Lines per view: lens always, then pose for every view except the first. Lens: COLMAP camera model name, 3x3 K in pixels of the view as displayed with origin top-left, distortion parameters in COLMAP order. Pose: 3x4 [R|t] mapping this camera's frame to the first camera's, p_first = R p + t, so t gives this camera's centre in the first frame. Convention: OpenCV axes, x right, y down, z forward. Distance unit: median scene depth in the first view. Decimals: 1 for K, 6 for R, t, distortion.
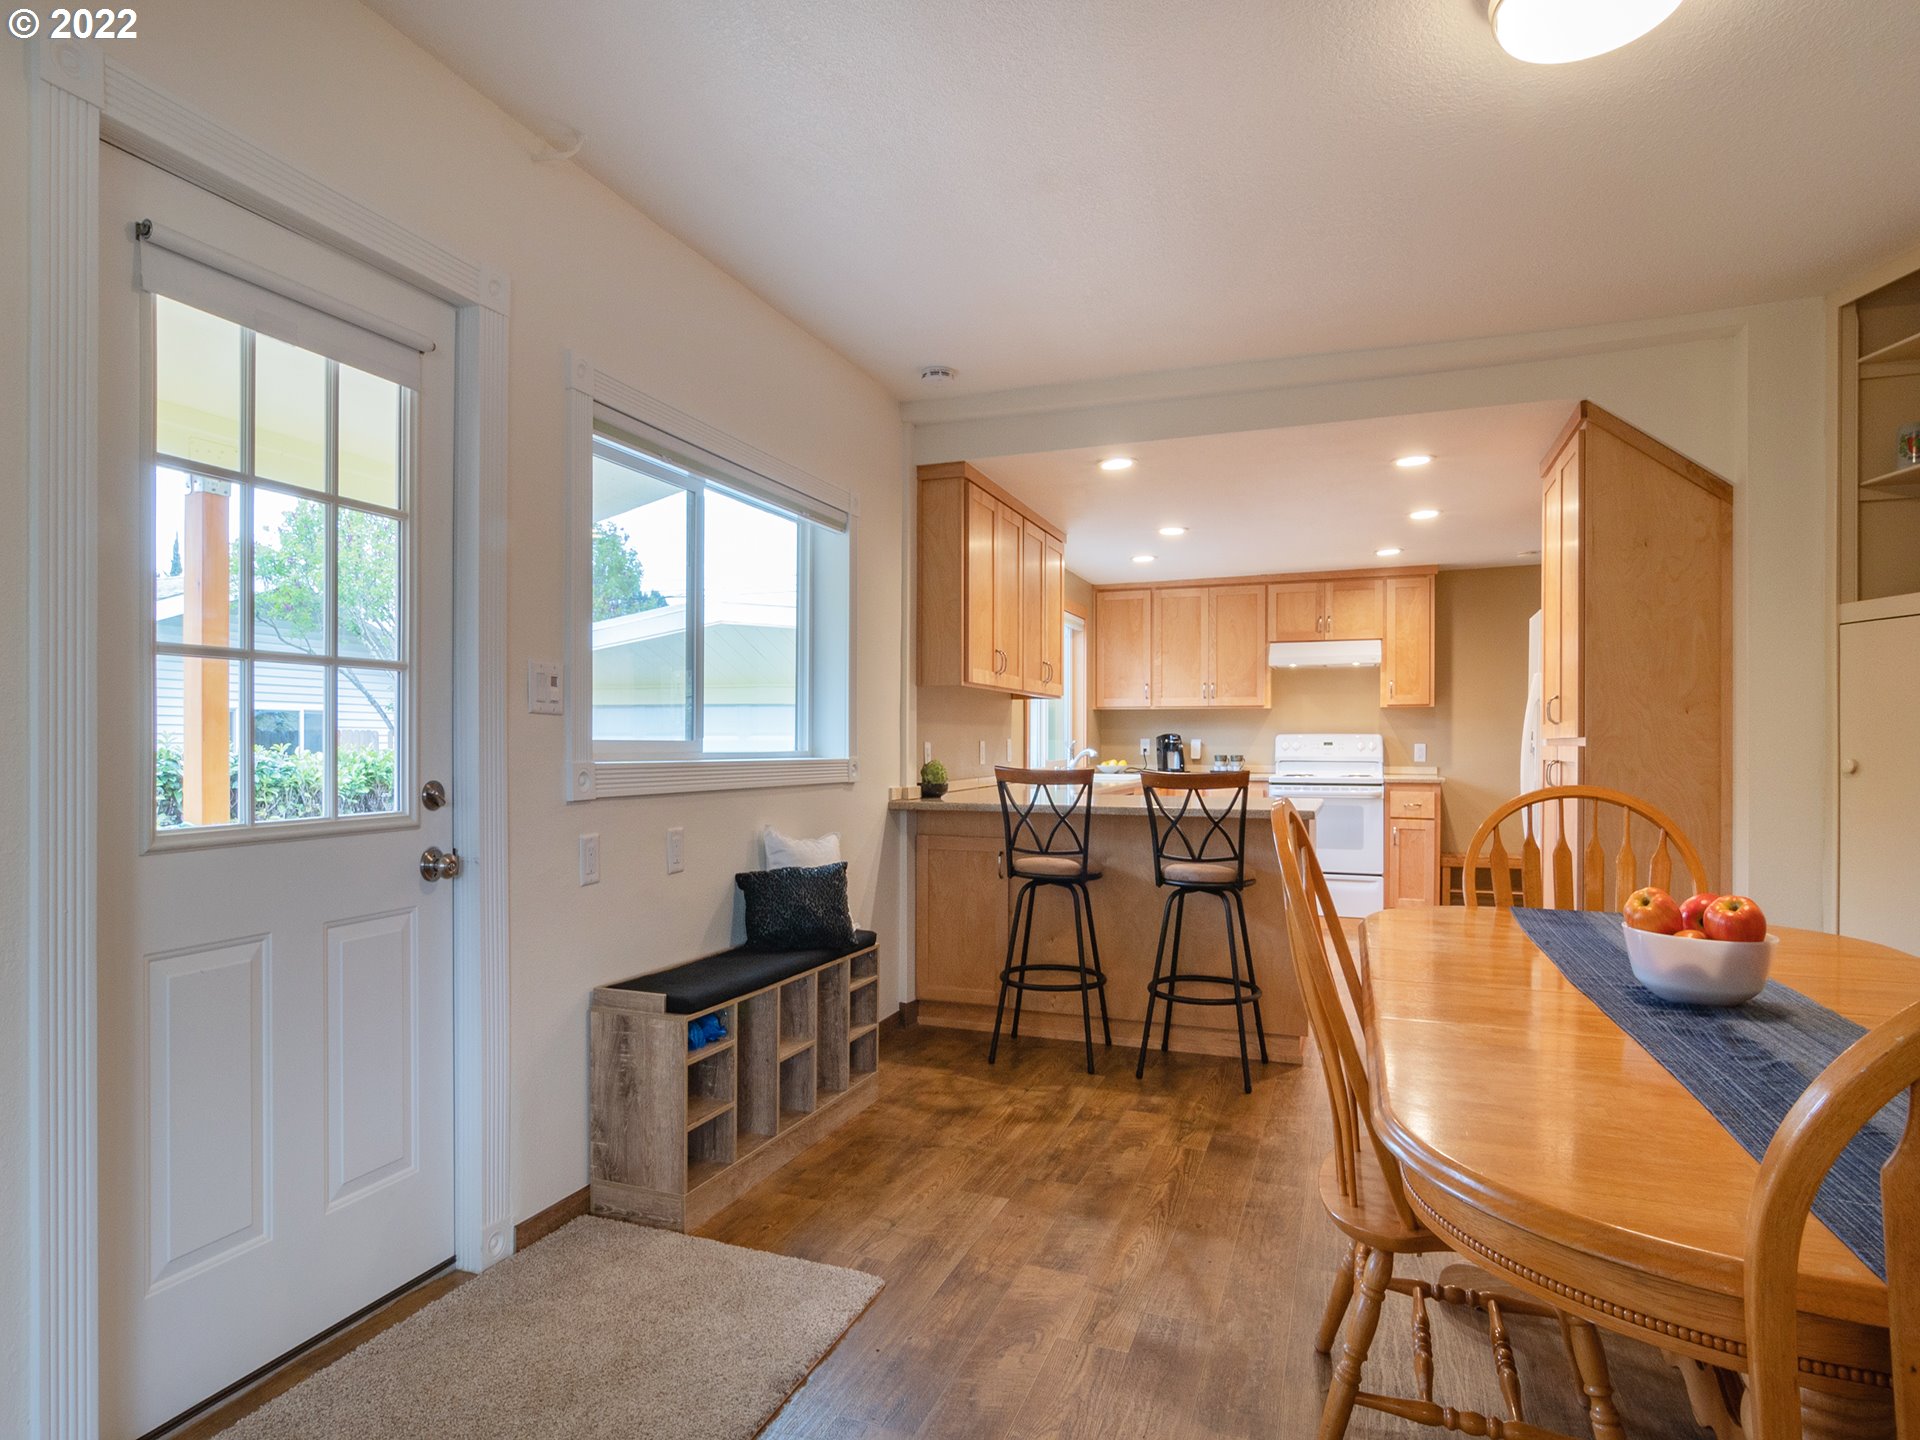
lens RADIAL K [[1057.2, 0, 924.8], [0, 1057.2, 749.5], [0, 0, 1]] dist [-0.032770, 0.012648]
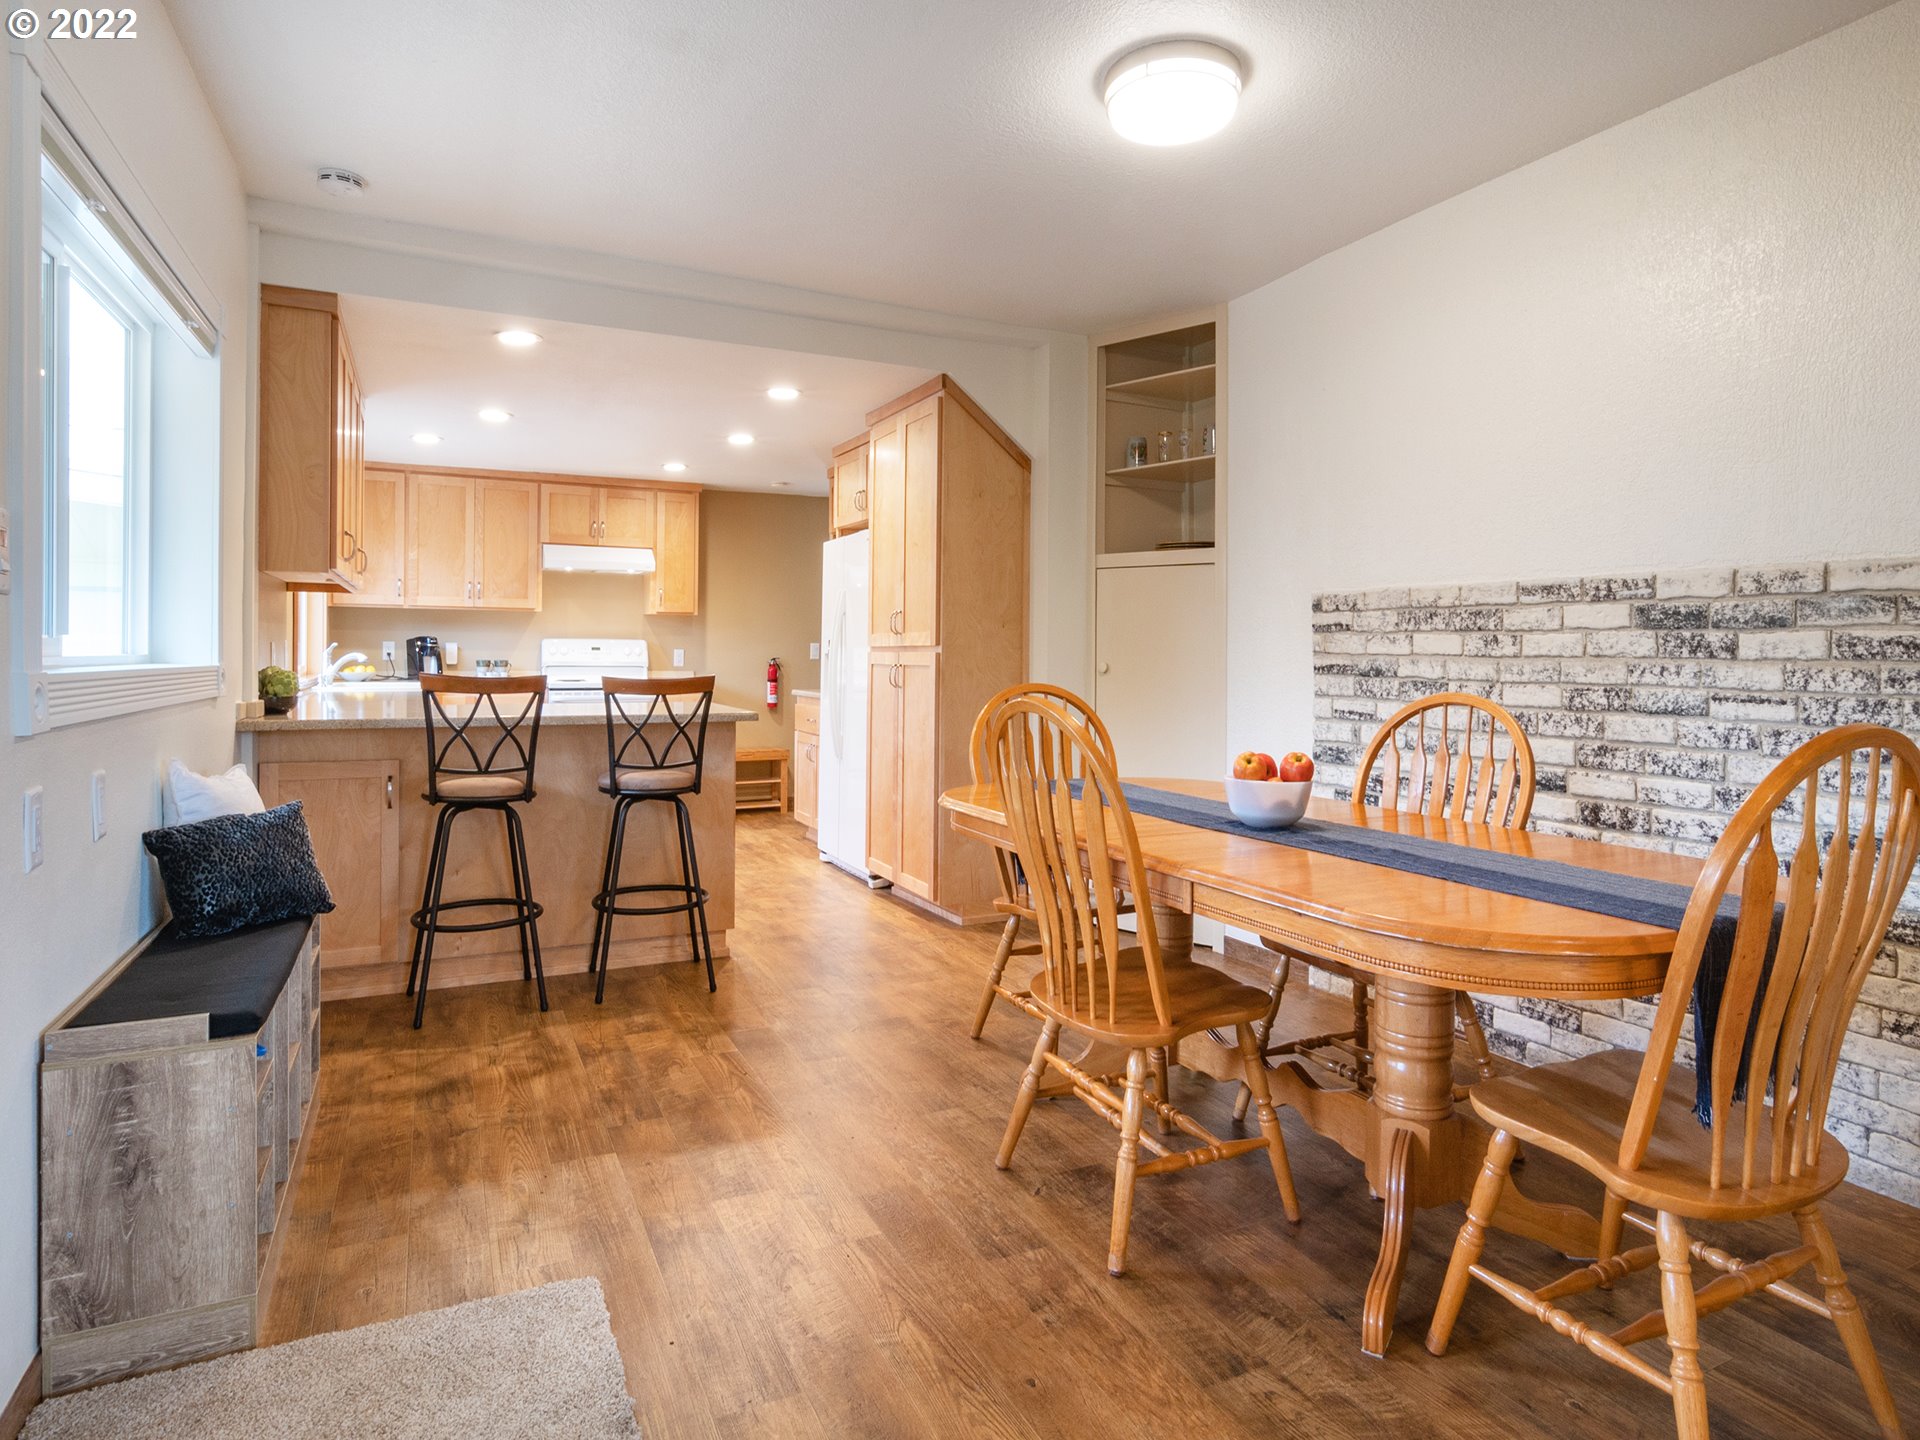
lens RADIAL K [[1075.1, 0, 956.1], [0, 1075.1, 666.0], [0, 0, 1]] dist [-0.020614, 0.011145]
pose [[0.673051, -0.004354, 0.739583, -0.261342], [-0.003801, 0.999949, 0.009345, 0.000017], [-0.739586, -0.009101, 0.673000, 0.110162]]
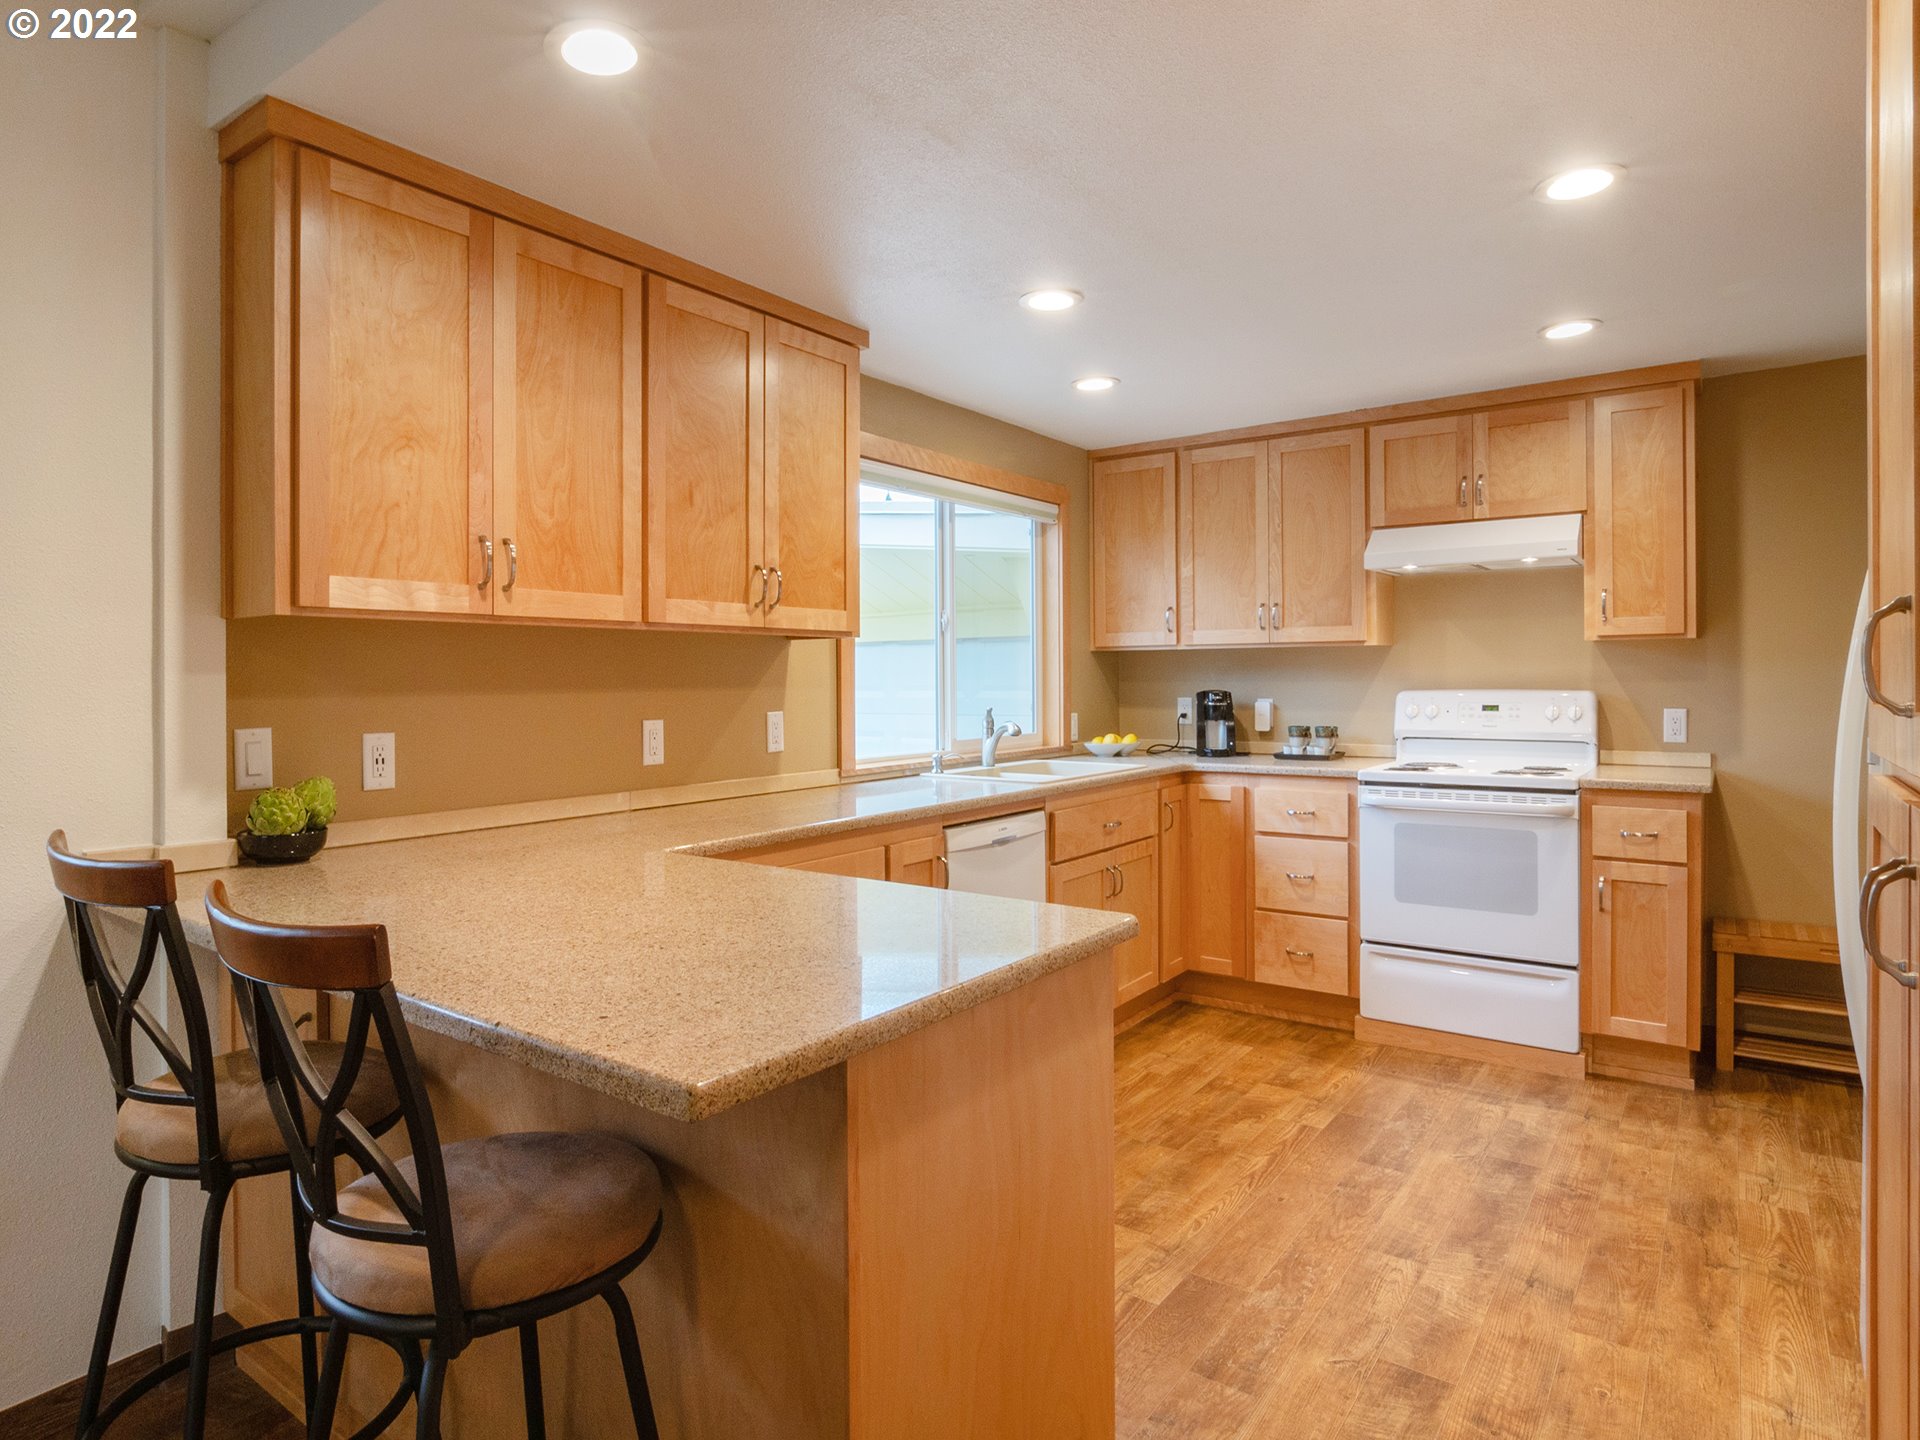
lens RADIAL K [[1075.1, 0, 985.5], [0, 1075.1, 677.8], [0, 0, 1]] dist [-0.020614, 0.011145]
pose [[0.975847, -0.008503, -0.218291, 0.457184], [0.005683, 0.999892, -0.013543, -0.028134], [0.218382, 0.011975, 0.975790, 0.727592]]
